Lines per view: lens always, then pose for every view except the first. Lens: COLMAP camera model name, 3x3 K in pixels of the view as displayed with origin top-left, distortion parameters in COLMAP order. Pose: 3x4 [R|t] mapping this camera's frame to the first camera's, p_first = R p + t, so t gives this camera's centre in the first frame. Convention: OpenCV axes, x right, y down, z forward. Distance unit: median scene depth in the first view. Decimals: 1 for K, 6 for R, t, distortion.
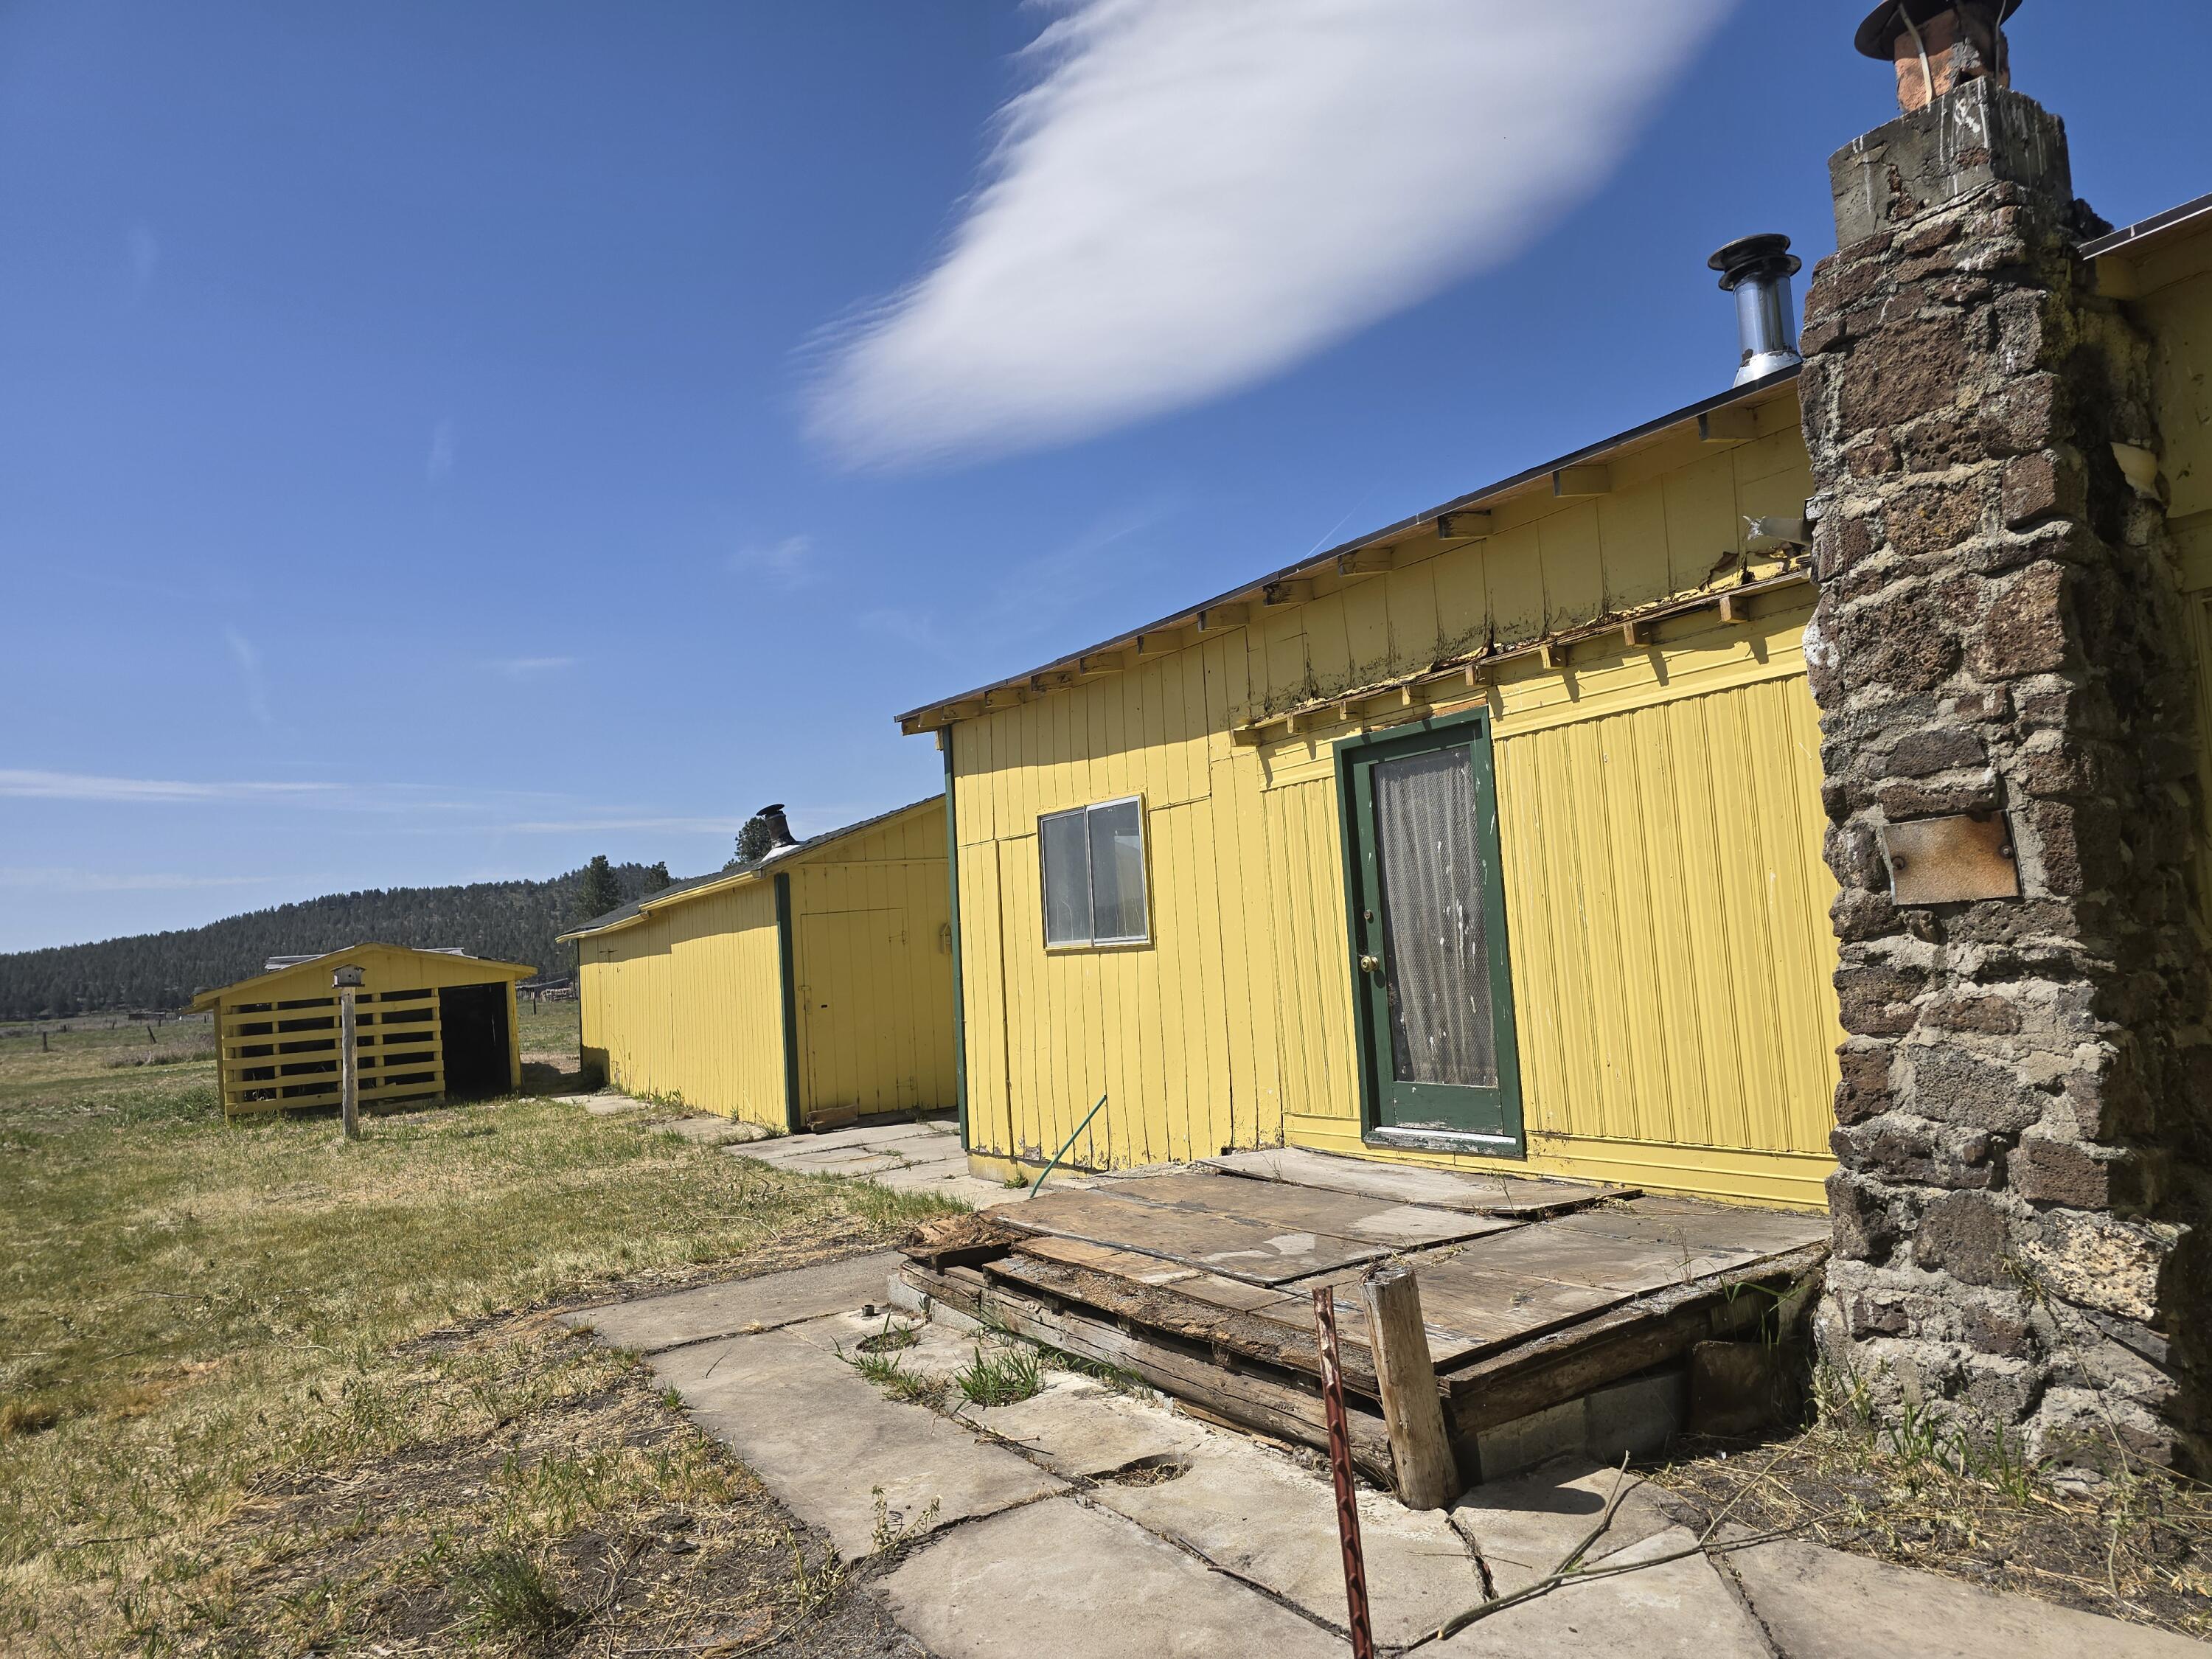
lens RADIAL K [[1466.7, 0, 1118.7], [0, 1466.7, 824.1], [0, 0, 1]] dist [0.075551, -0.079873]
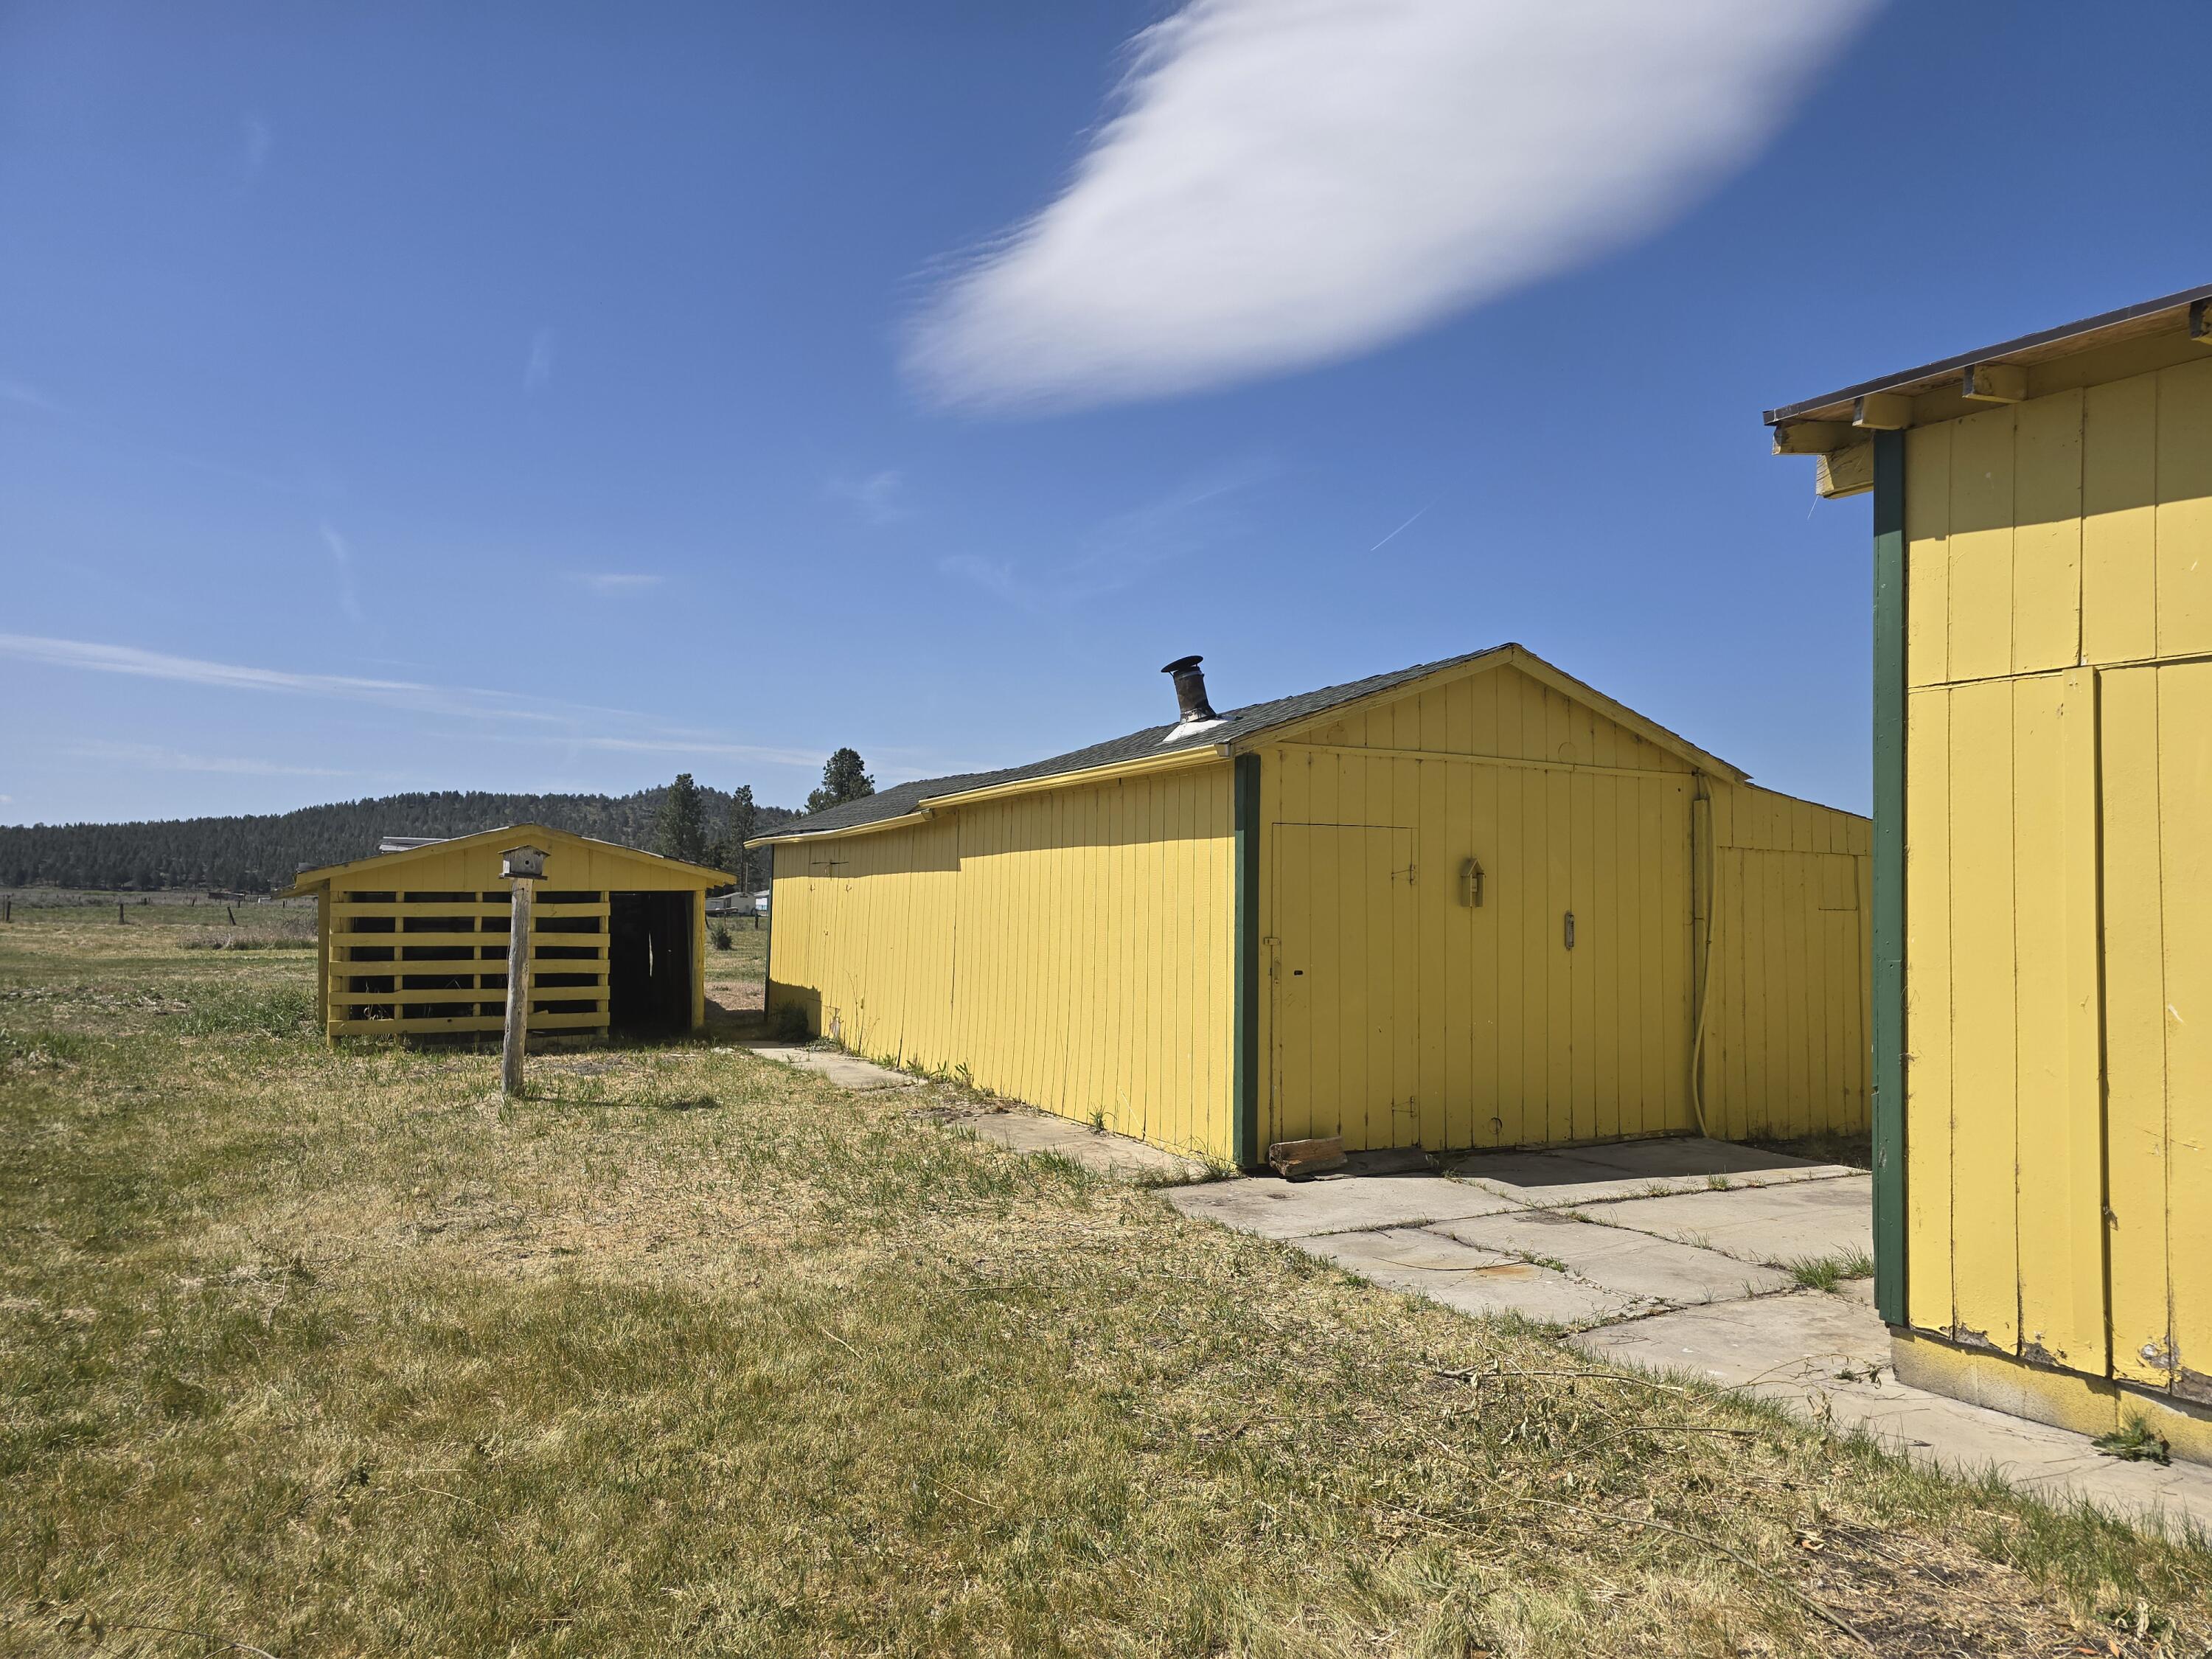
lens RADIAL K [[1465.8, 0, 1138.7], [0, 1465.8, 835.1], [0, 0, 1]] dist [0.071177, -0.083943]
pose [[0.996043, 0.083917, -0.029257, -0.168645], [-0.082910, 0.995974, 0.034094, 0.033337], [0.032000, -0.031533, 0.998990, 0.253876]]
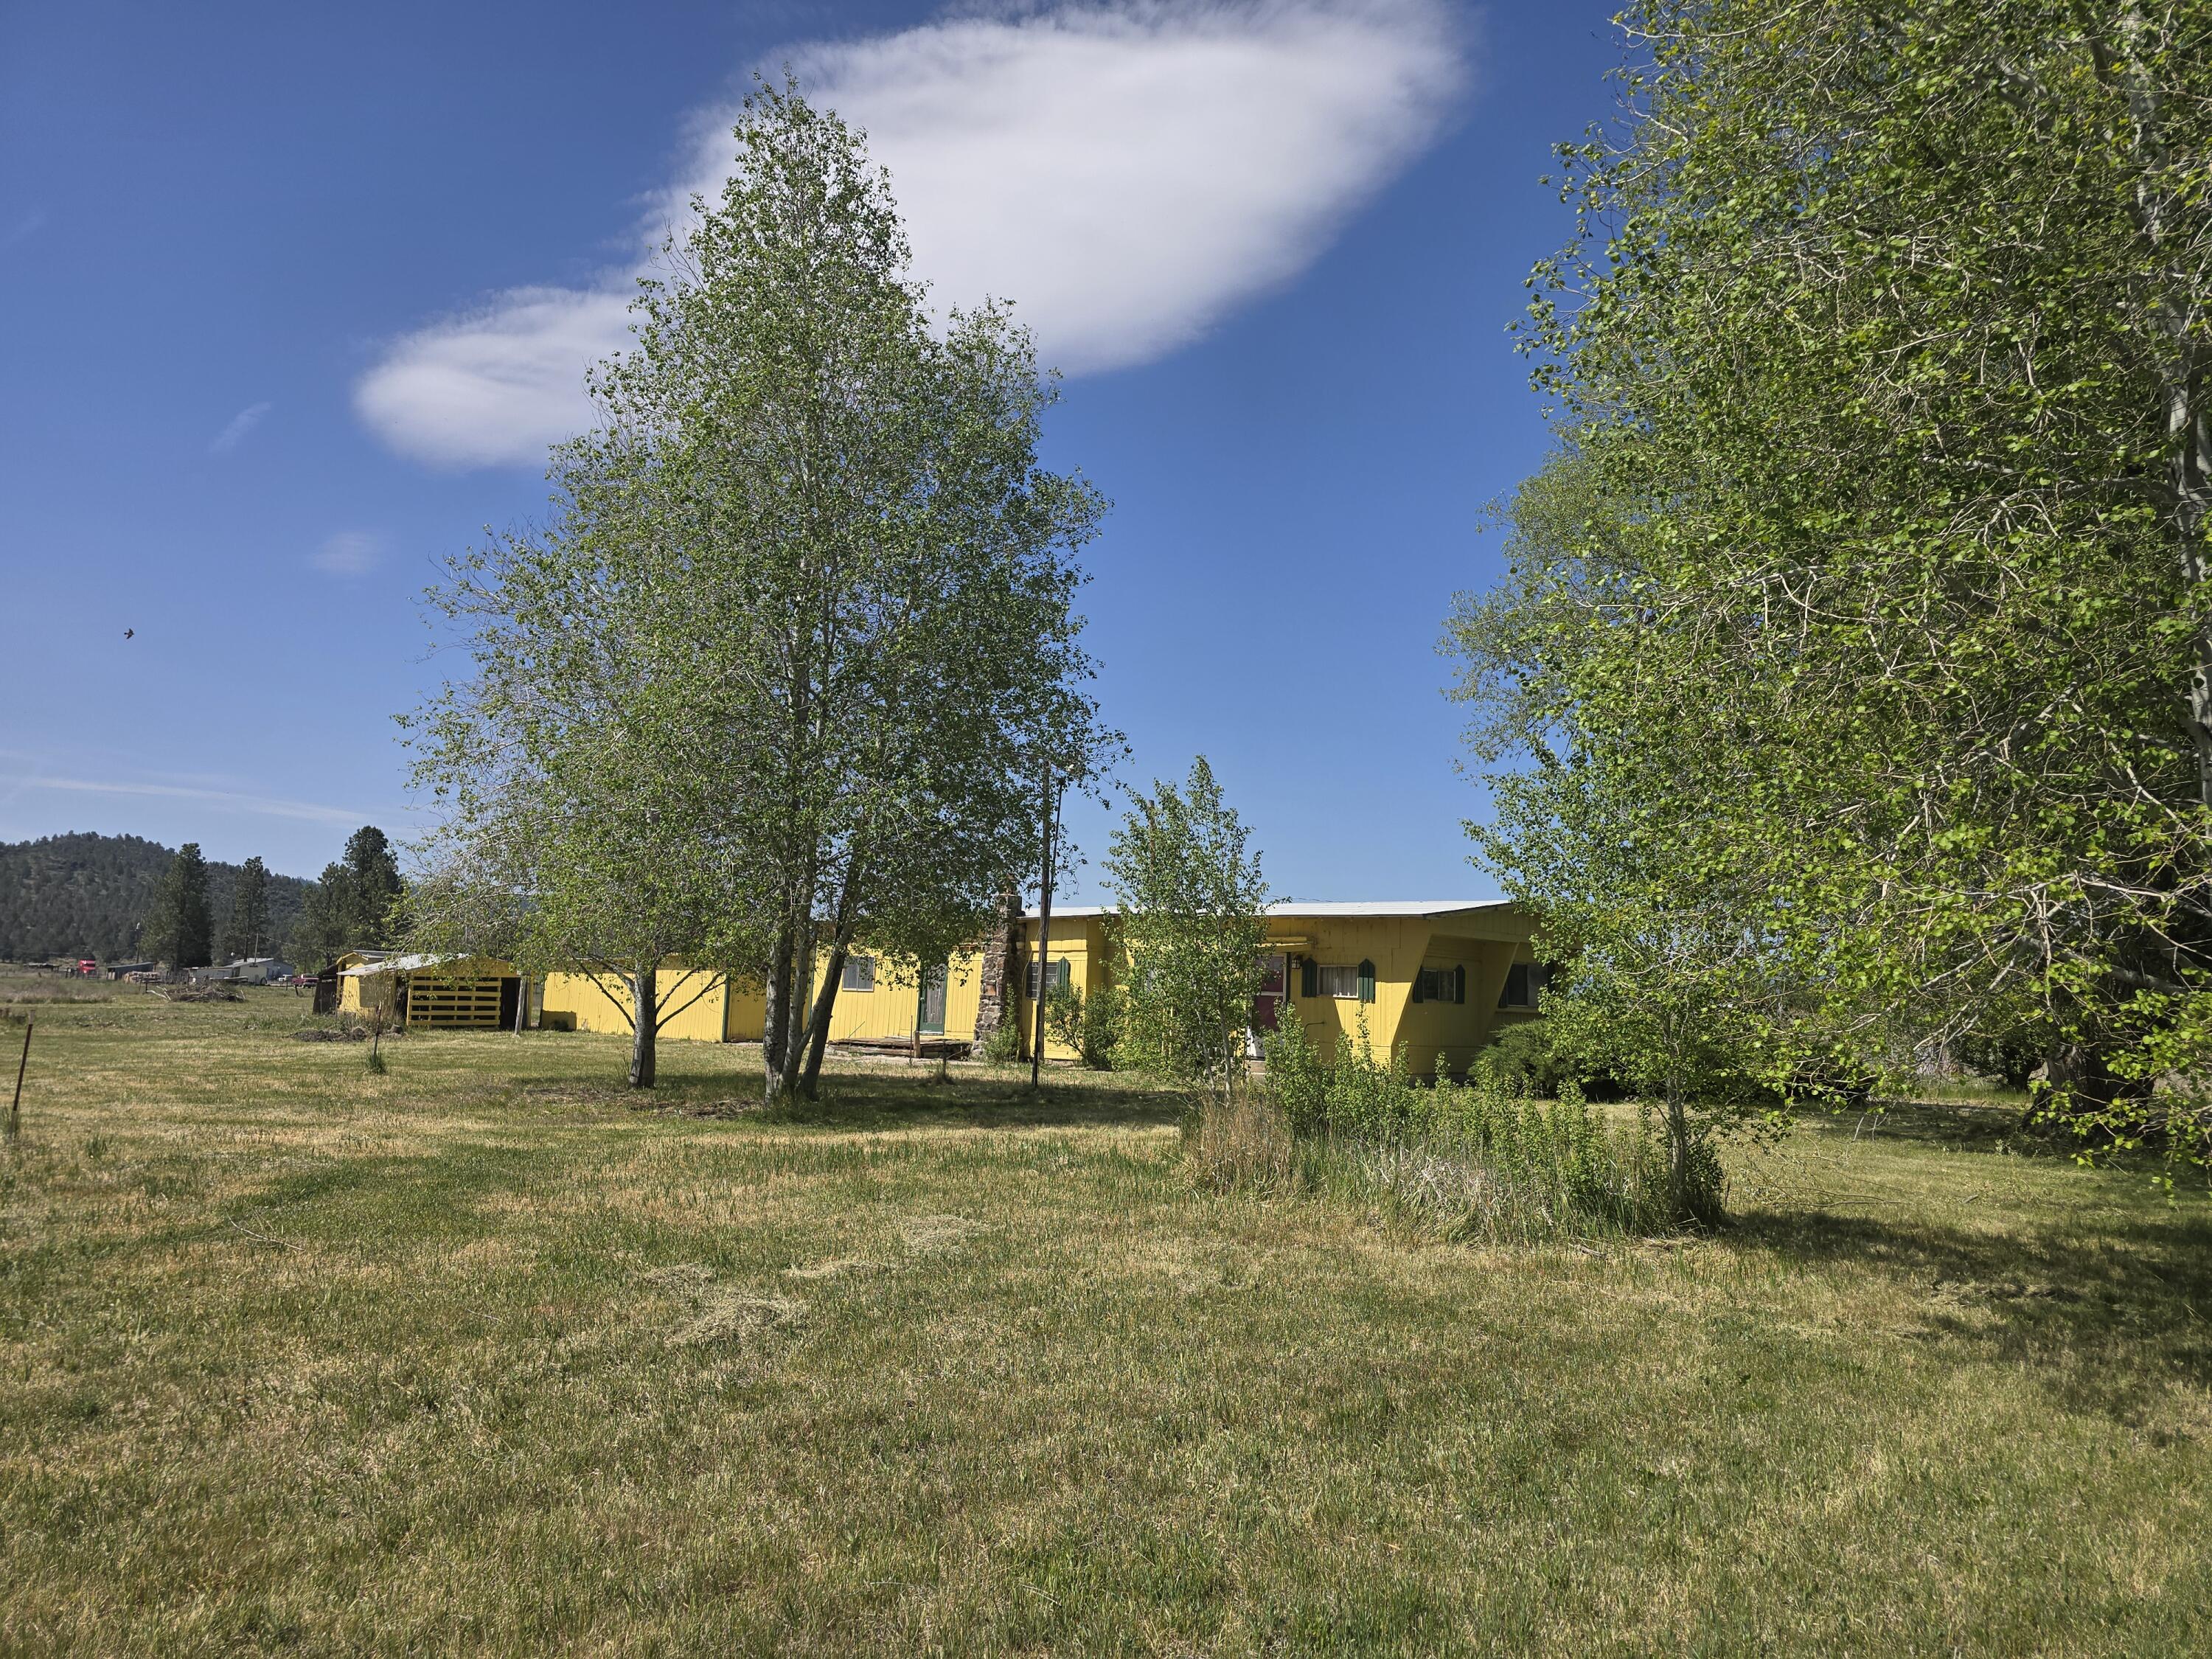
lens RADIAL K [[1466.7, 0, 1118.7], [0, 1466.7, 824.1], [0, 0, 1]] dist [0.075551, -0.079873]
pose [[0.955025, 0.129382, 0.266809, -0.203347], [-0.118972, 0.991379, -0.054891, -0.101731], [-0.271611, 0.020680, 0.962185, -1.354641]]
